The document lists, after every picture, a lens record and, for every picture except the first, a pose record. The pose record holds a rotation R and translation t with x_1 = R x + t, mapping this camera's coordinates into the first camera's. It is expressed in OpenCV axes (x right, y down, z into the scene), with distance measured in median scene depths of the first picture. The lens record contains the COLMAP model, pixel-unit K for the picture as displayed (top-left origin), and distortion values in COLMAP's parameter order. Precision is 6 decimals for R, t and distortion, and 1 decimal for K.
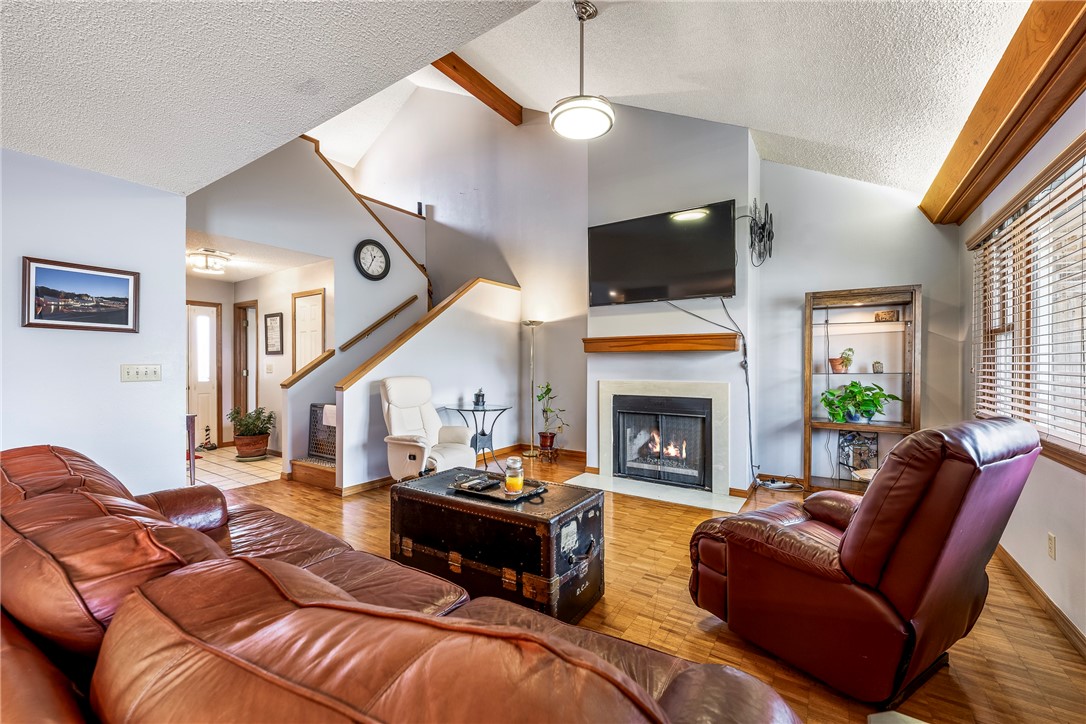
lens RADIAL K [[439.0, 0, 545.3], [0, 439.0, 365.5], [0, 0, 1]] dist [-0.001800, -0.000108]
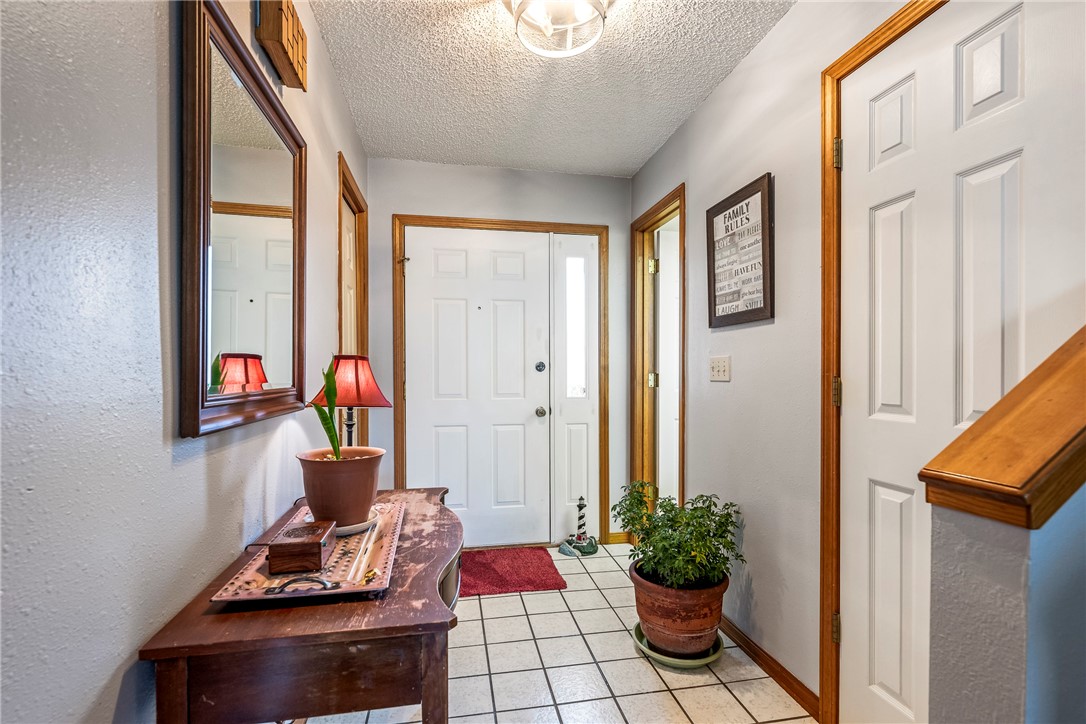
lens RADIAL K [[490.8, 0, 539.9], [0, 490.8, 374.9], [0, 0, 1]] dist [-0.001000, -0.000113]
pose [[0.699249, 0.004746, -0.714862, -0.568264], [-0.001929, 0.999987, 0.004751, 0.012675], [0.714875, -0.001943, 0.699249, 0.796513]]
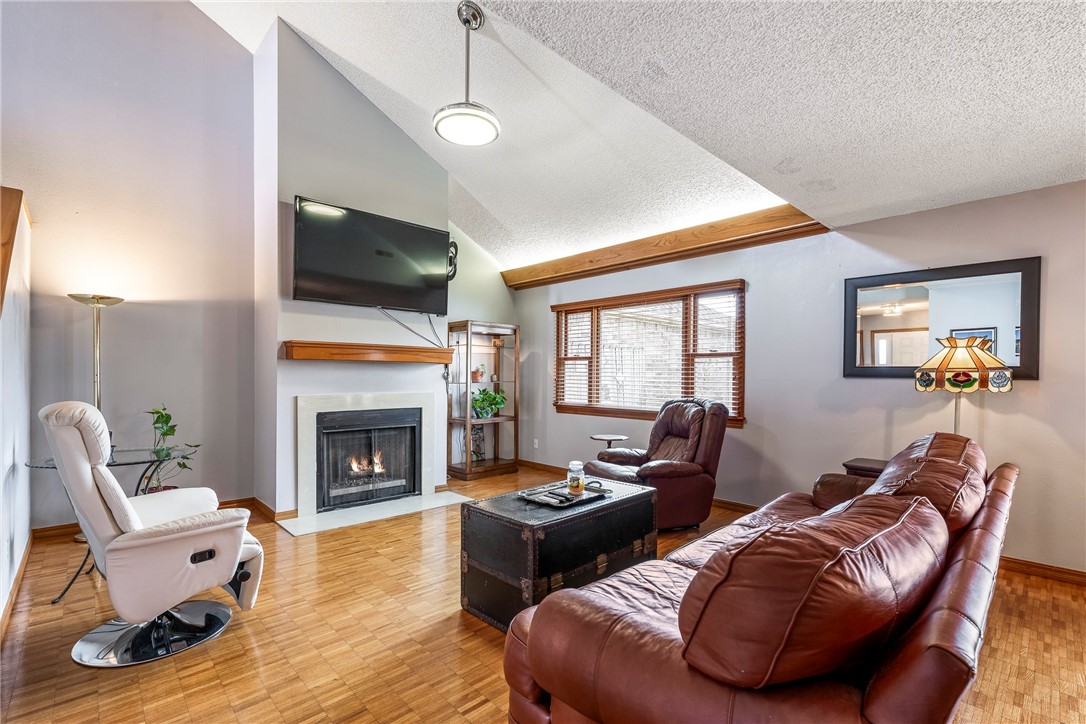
lens RADIAL K [[490.8, 0, 539.9], [0, 490.8, 374.9], [0, 0, 1]] dist [-0.001000, -0.000113]
pose [[0.222239, 0.001100, 0.974992, -0.645097], [-0.003355, 0.999994, -0.000364, -0.004431], [-0.974986, -0.003190, 0.222241, 0.403167]]
